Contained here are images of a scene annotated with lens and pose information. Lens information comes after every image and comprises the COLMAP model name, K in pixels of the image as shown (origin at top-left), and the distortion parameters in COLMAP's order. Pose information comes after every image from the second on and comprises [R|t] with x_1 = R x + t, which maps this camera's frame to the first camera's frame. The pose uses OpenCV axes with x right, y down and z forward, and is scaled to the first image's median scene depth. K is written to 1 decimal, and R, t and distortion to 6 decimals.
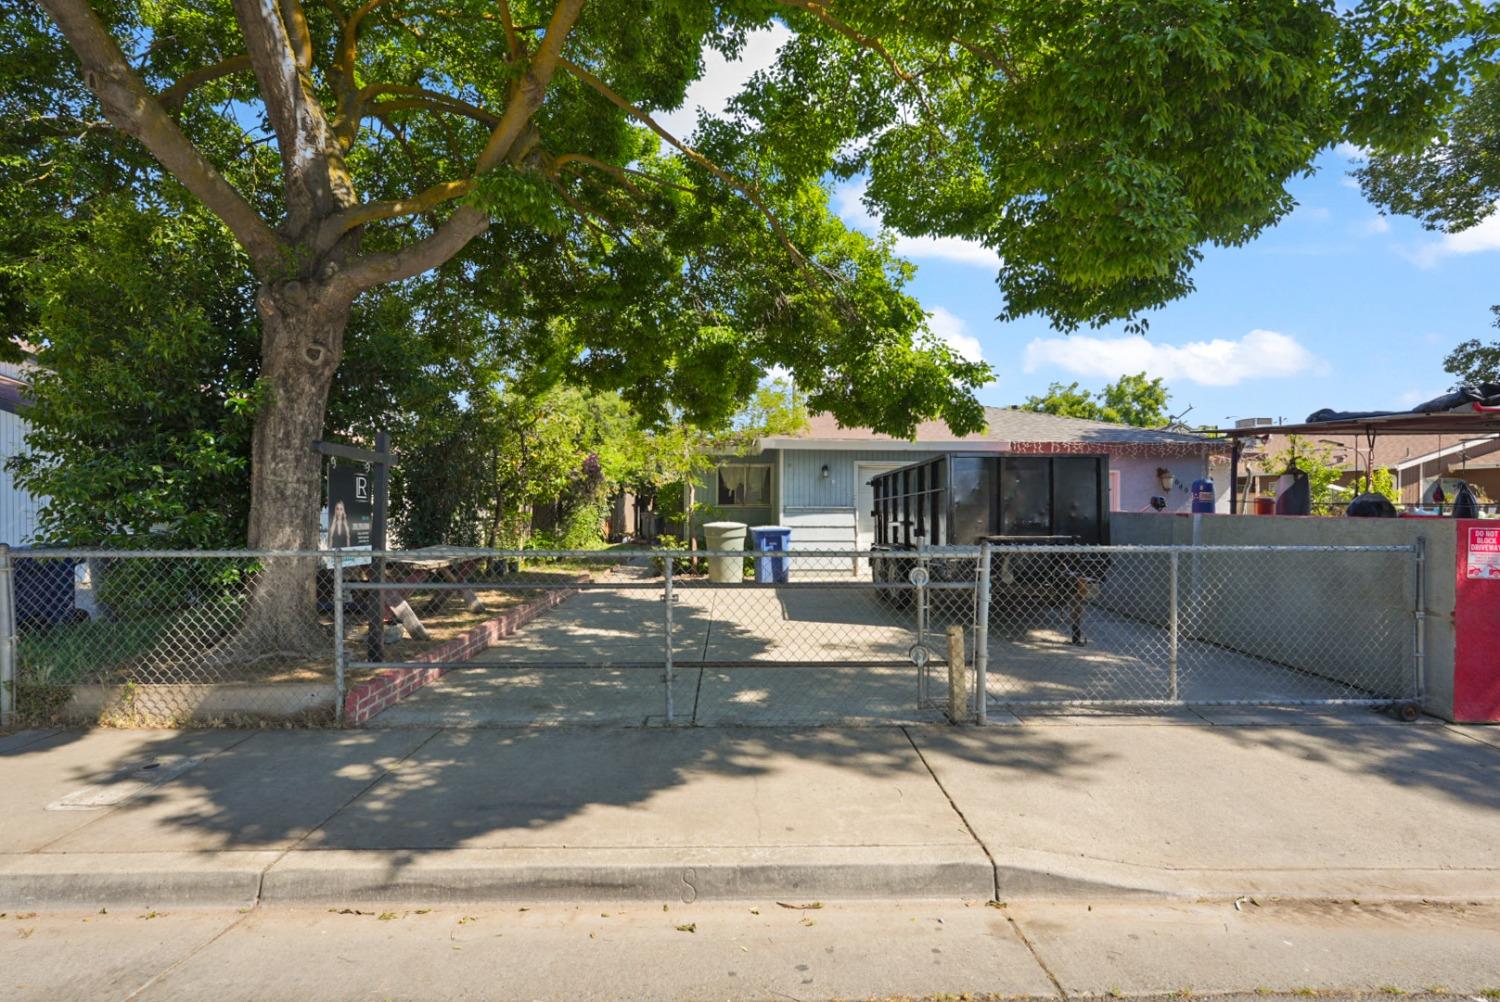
lens RADIAL K [[674.1, 0, 753.8], [0, 674.1, 505.2], [0, 0, 1]] dist [-0.000873, -0.000092]
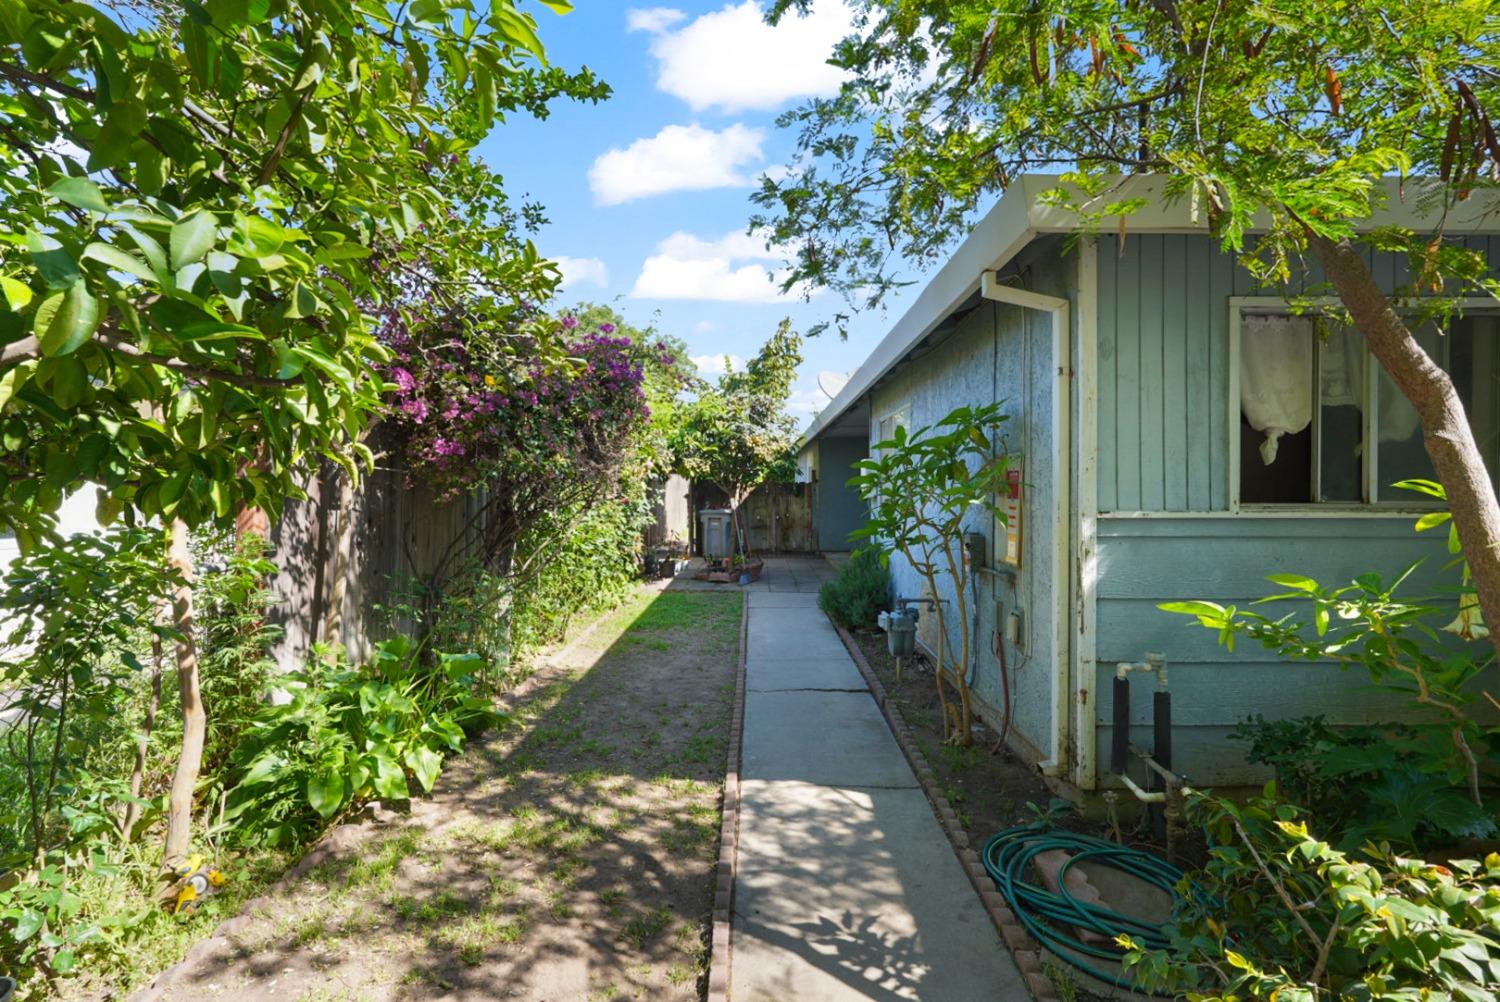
lens RADIAL K [[661.0, 0, 745.9], [0, 661.0, 497.7], [0, 0, 1]] dist [-0.000305, 0.007771]
pose [[0.999338, -0.002419, -0.036290, -0.220137], [0.002711, 0.999964, 0.007989, -0.006082], [0.036270, -0.008082, 0.999309, 0.924558]]
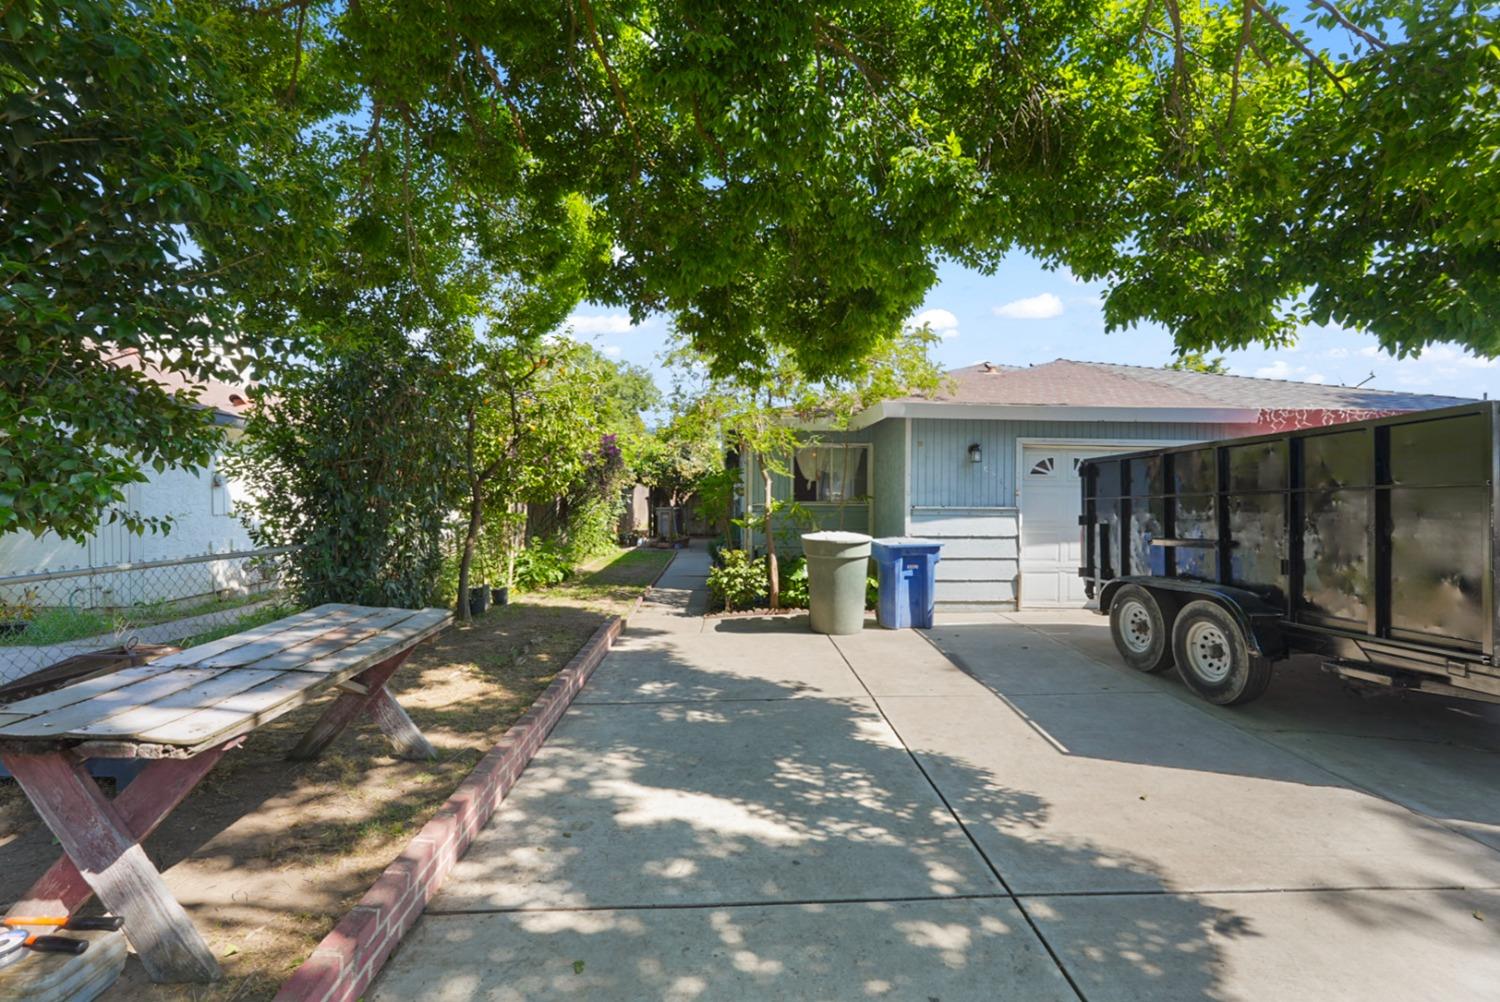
lens RADIAL K [[676.4, 0, 750.0], [0, 676.4, 501.0], [0, 0, 1]] dist [-0.019648, 0.000240]
pose [[0.999966, 0.001795, 0.008086, -0.117865], [-0.001865, 0.999962, 0.008562, -0.008638], [-0.008070, -0.008577, 0.999931, 0.340856]]
